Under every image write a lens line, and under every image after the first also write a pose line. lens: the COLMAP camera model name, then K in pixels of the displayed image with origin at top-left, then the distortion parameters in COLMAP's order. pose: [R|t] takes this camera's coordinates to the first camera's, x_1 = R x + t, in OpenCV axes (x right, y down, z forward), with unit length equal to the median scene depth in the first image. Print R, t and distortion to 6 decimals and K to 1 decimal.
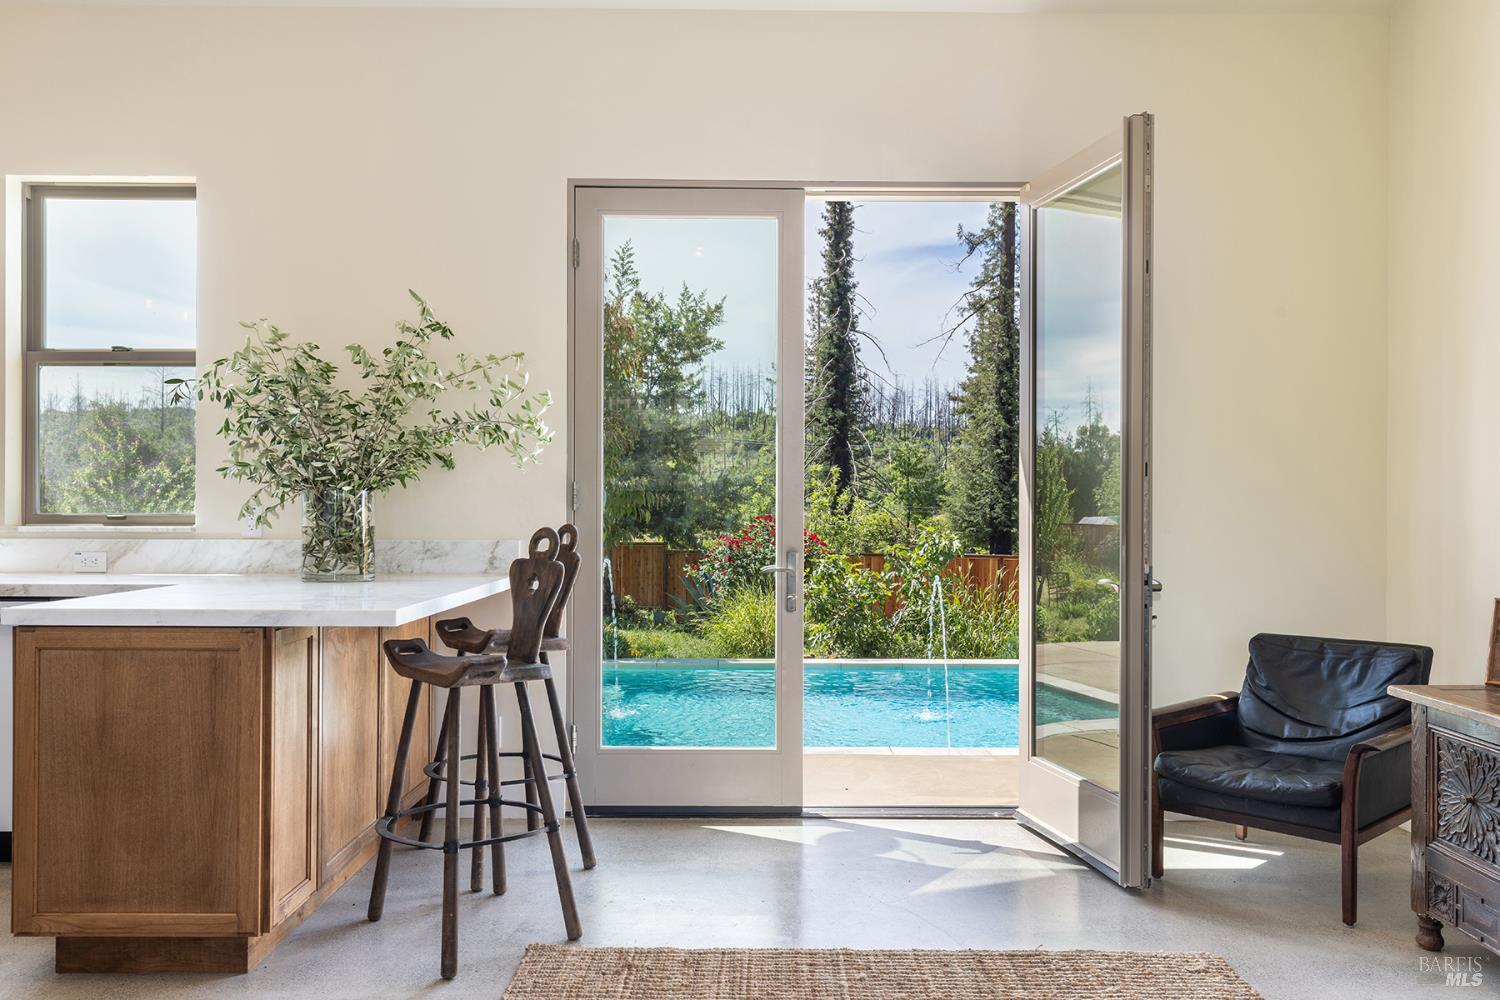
lens RADIAL K [[1183.9, 0, 757.9], [0, 1183.9, 503.7], [0, 0, 1]] dist [0.003869, 0.000009]
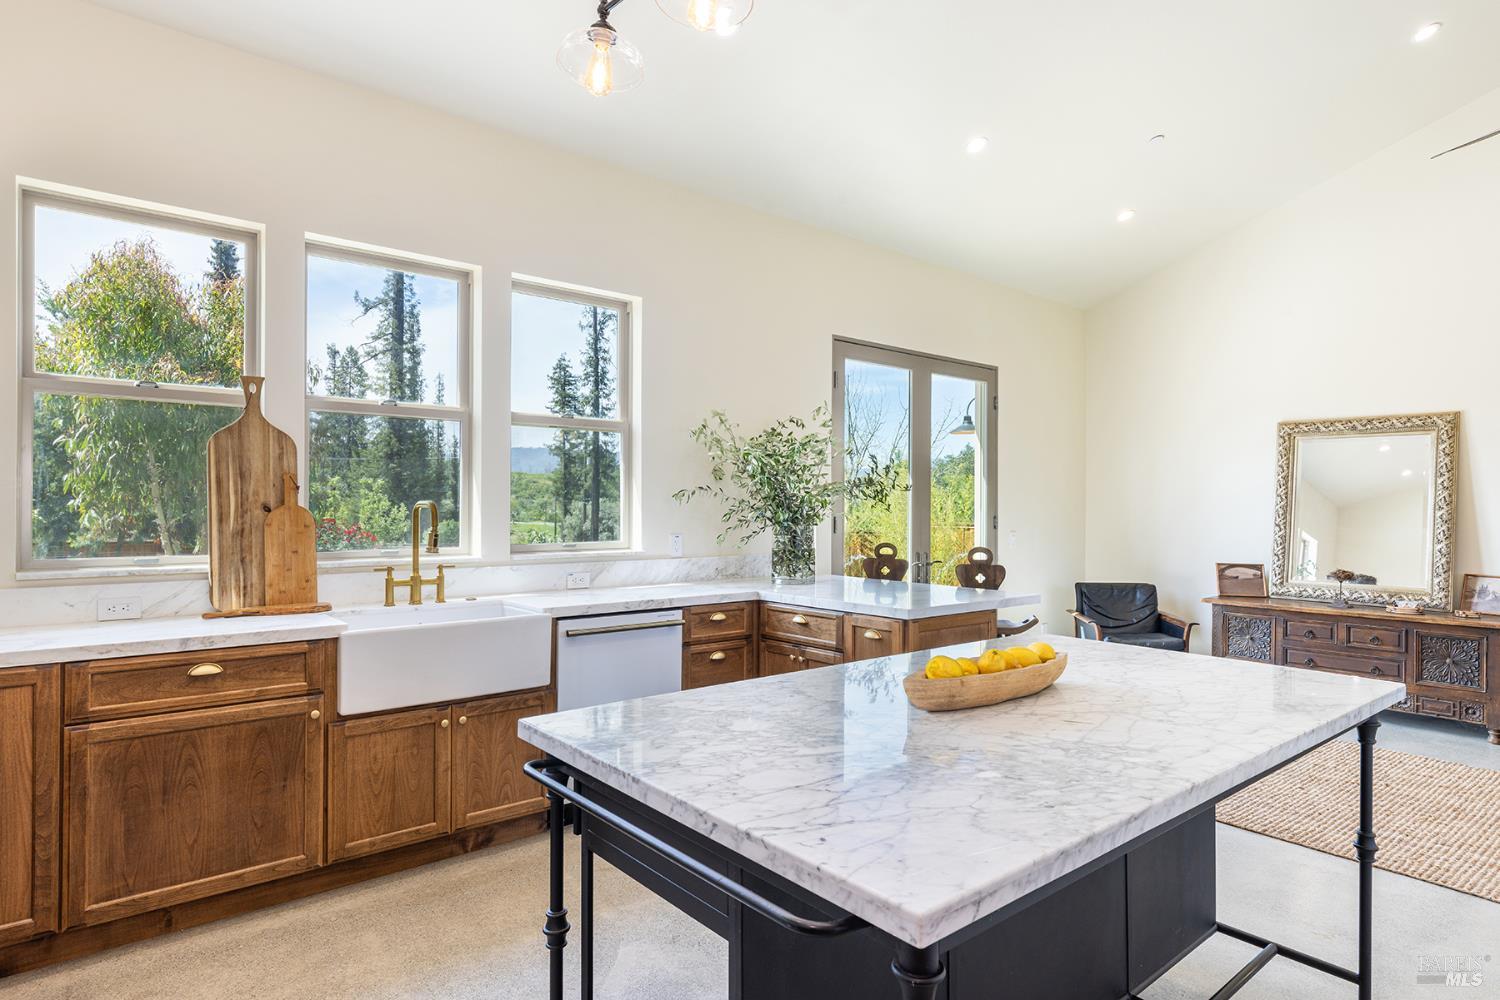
lens RADIAL K [[826.5, 0, 759.5], [0, 826.5, 504.3], [0, 0, 1]] dist [0.003363, 0.000076]
pose [[0.770830, 0.001685, 0.637038, -1.100303], [-0.003436, 0.999993, 0.001512, -0.041114], [-0.637031, -0.003354, 0.770831, 0.189048]]
